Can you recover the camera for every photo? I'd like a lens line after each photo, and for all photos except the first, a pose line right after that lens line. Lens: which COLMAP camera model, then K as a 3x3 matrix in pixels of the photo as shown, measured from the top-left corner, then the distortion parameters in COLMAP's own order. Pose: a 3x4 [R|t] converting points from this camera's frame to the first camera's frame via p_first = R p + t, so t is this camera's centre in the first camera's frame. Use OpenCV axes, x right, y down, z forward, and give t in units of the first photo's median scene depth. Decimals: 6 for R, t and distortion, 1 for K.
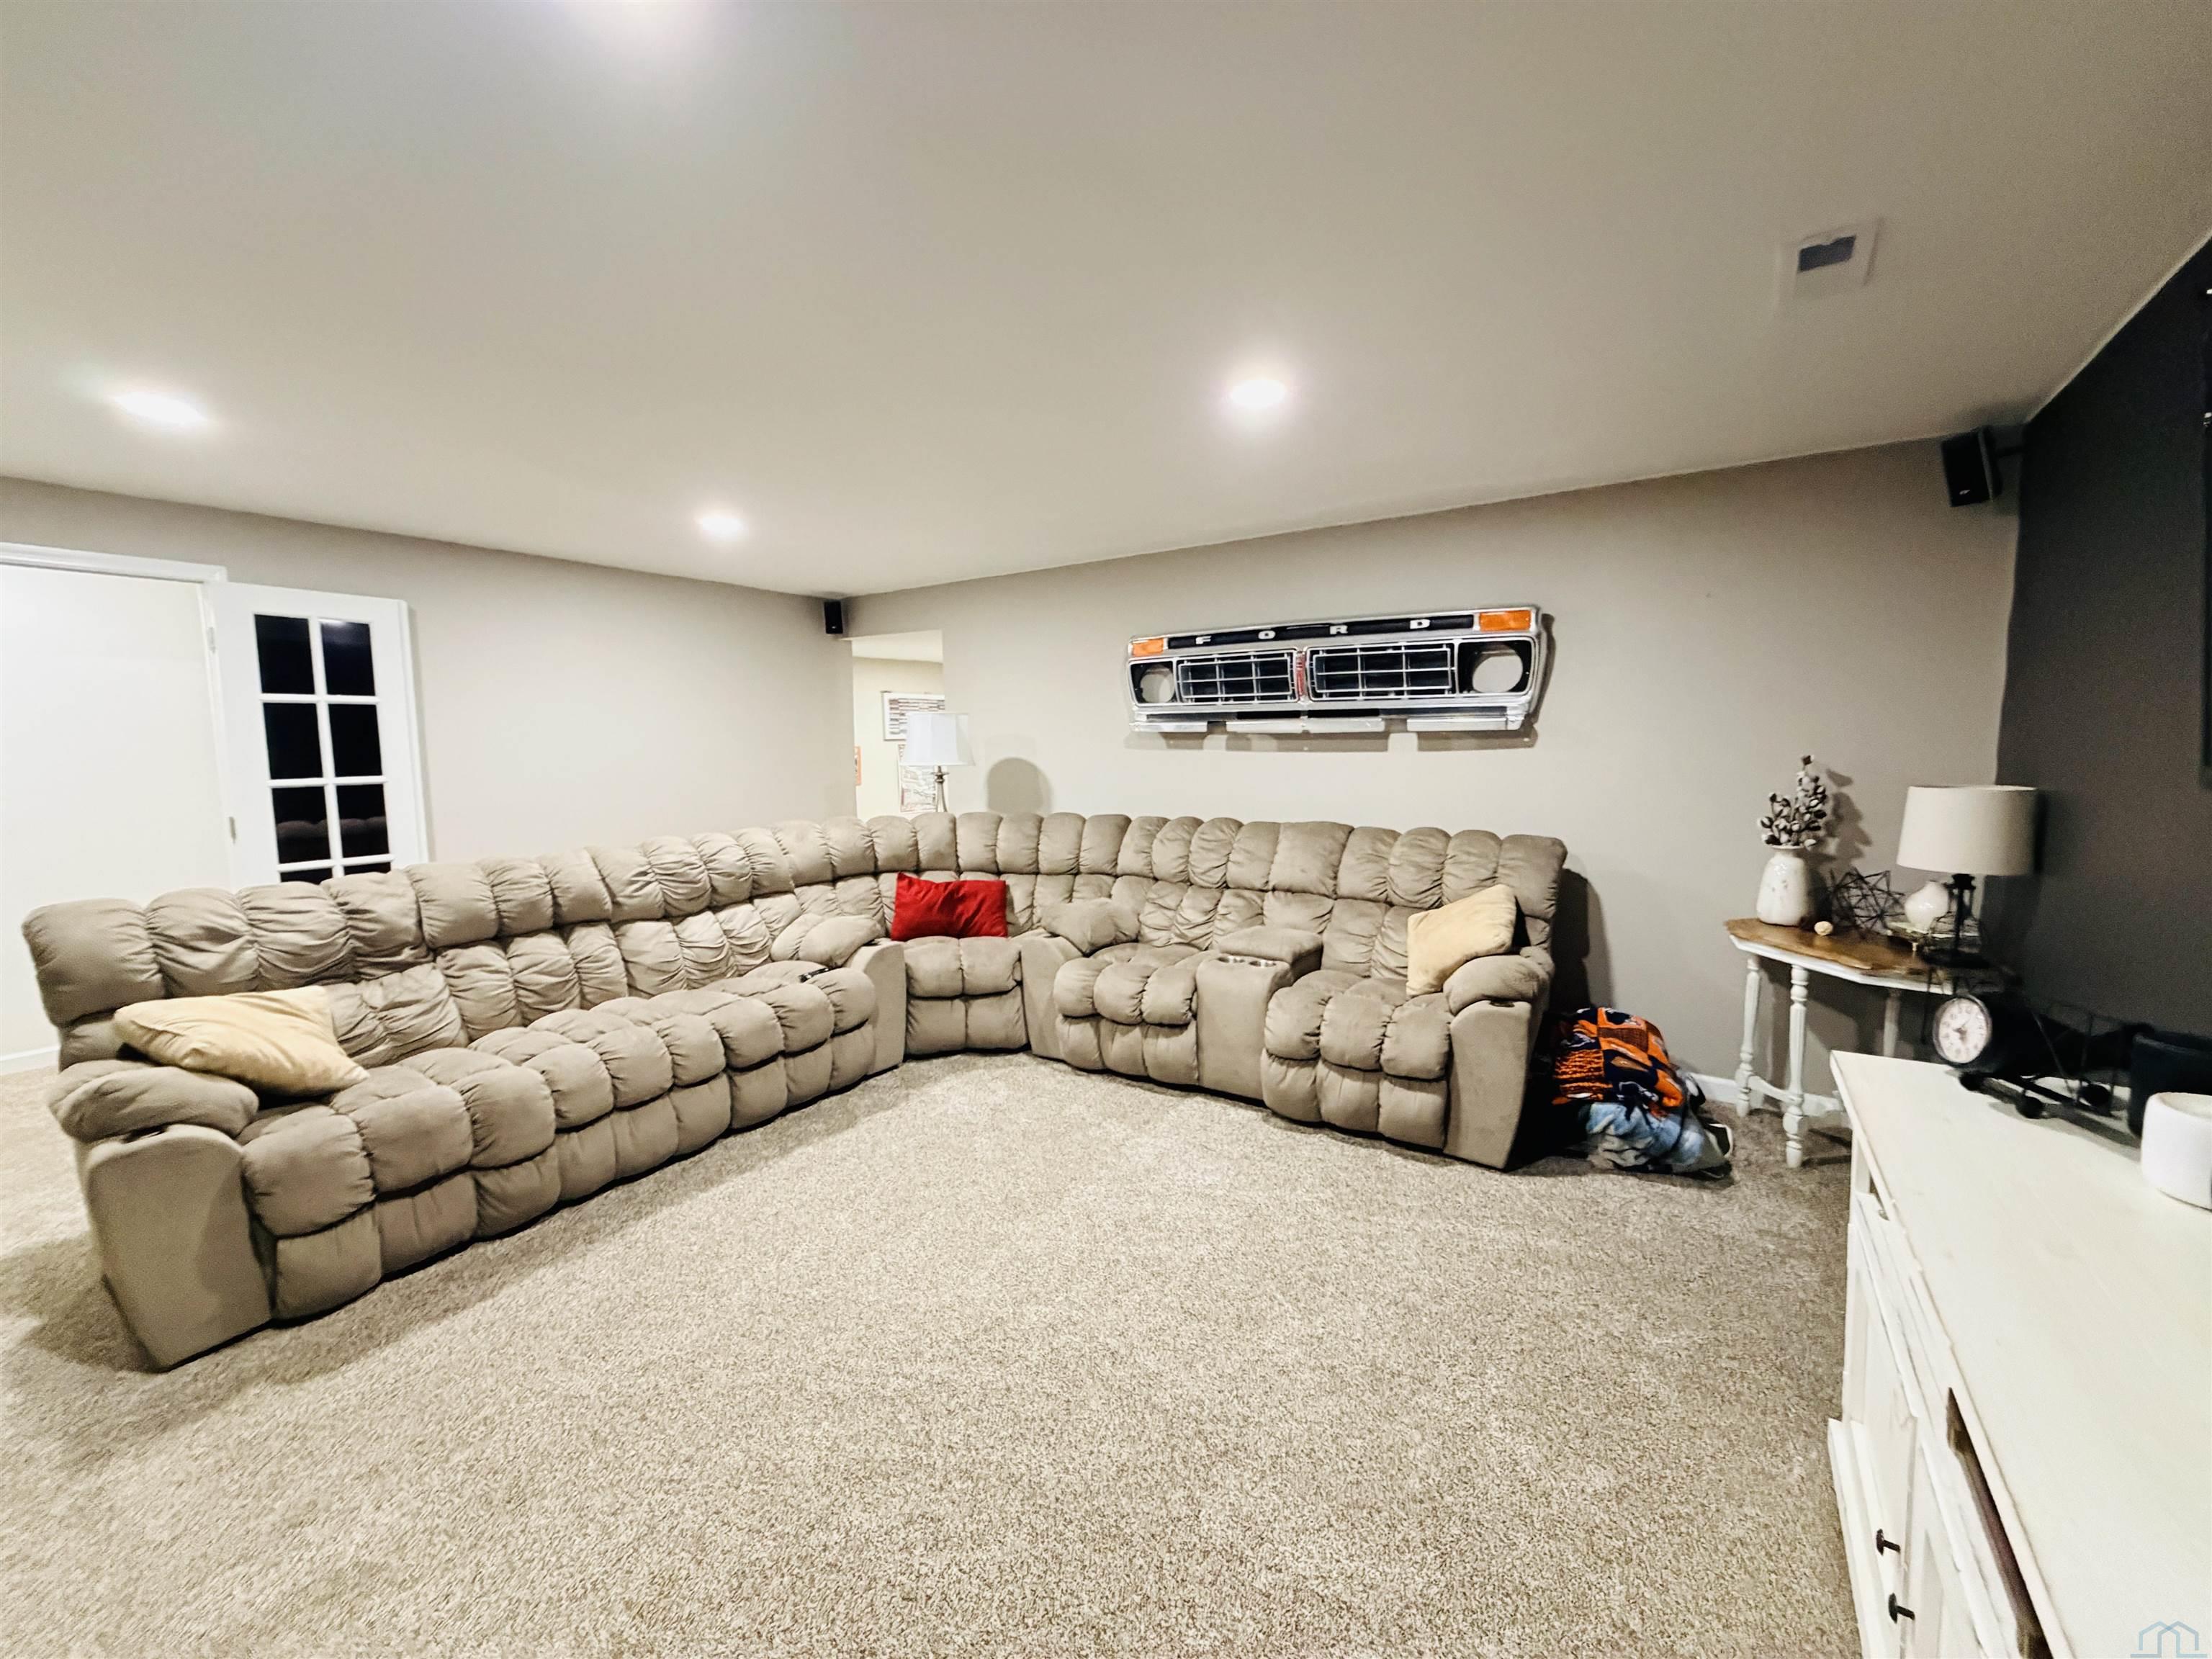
lens RADIAL K [[892.6, 0, 1100.4], [0, 892.6, 828.3], [0, 0, 1]] dist [-0.000743, -0.000369]
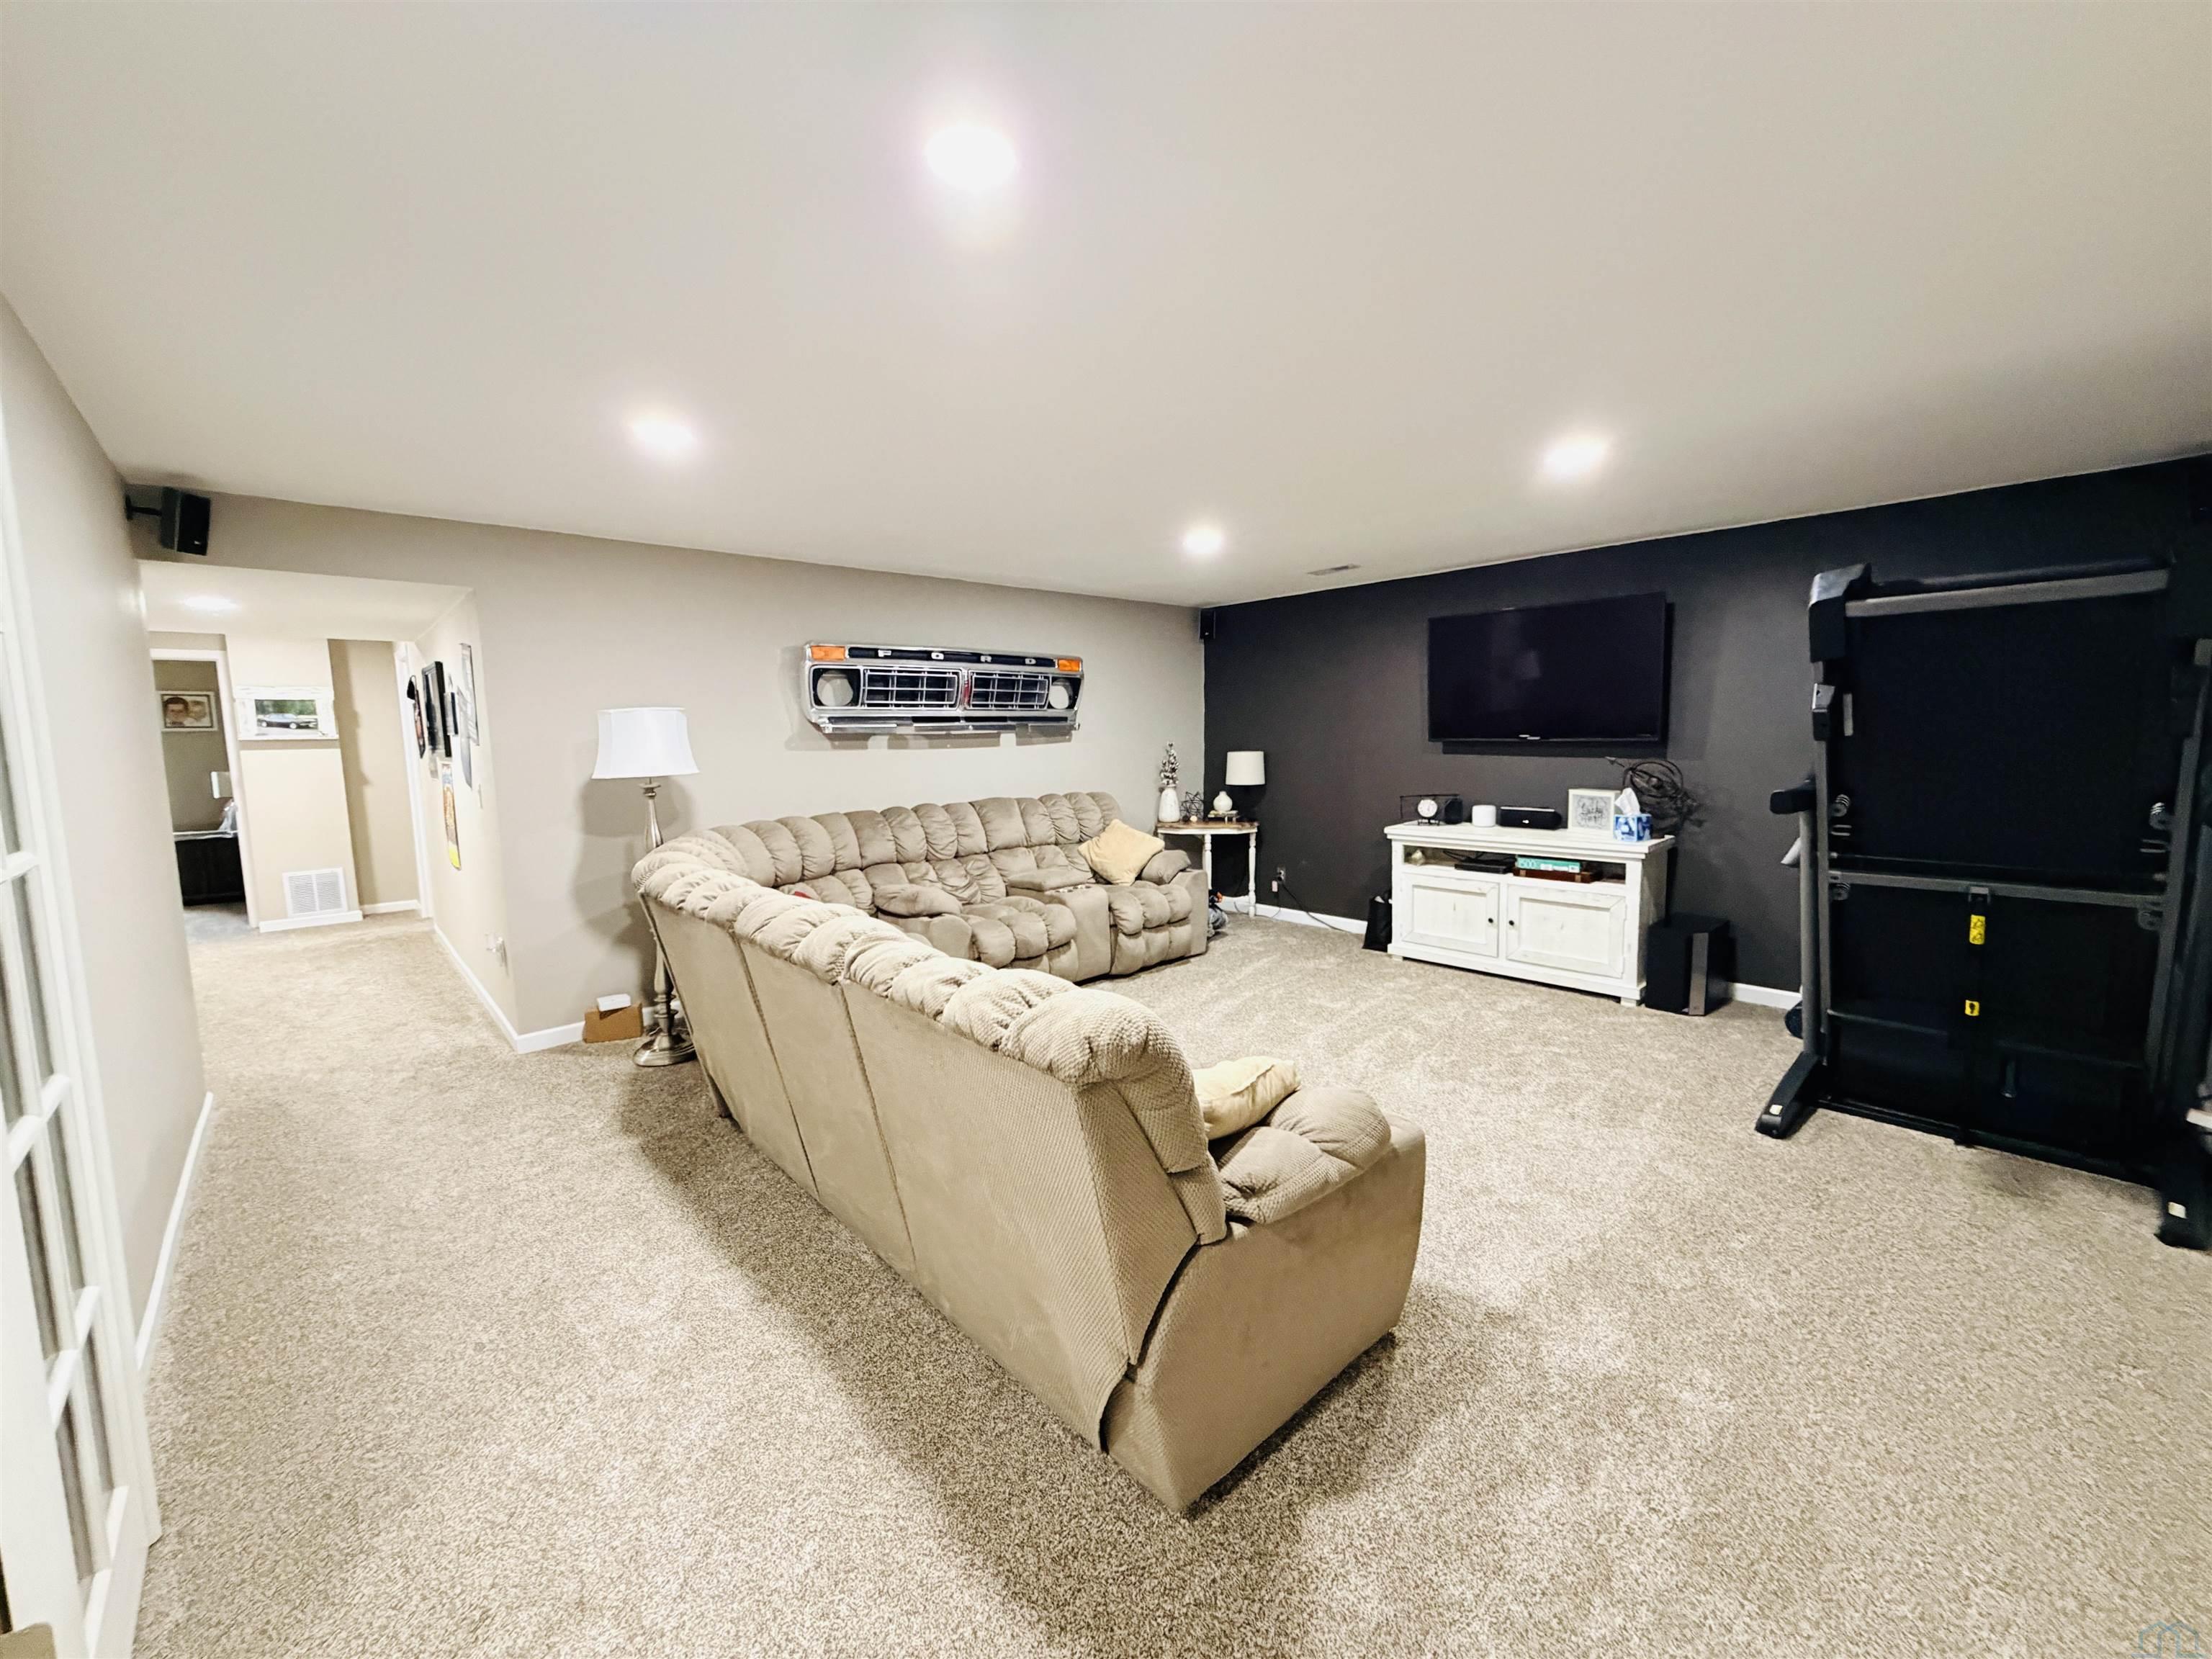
lens RADIAL K [[892.6, 0, 1098.6], [0, 892.6, 828.5], [0, 0, 1]] dist [-0.000743, -0.000369]
pose [[0.243033, -0.092471, 0.965600, -0.971601], [0.121619, 0.990496, 0.064244, -0.027312], [-0.962364, 0.101822, 0.251970, 0.472296]]
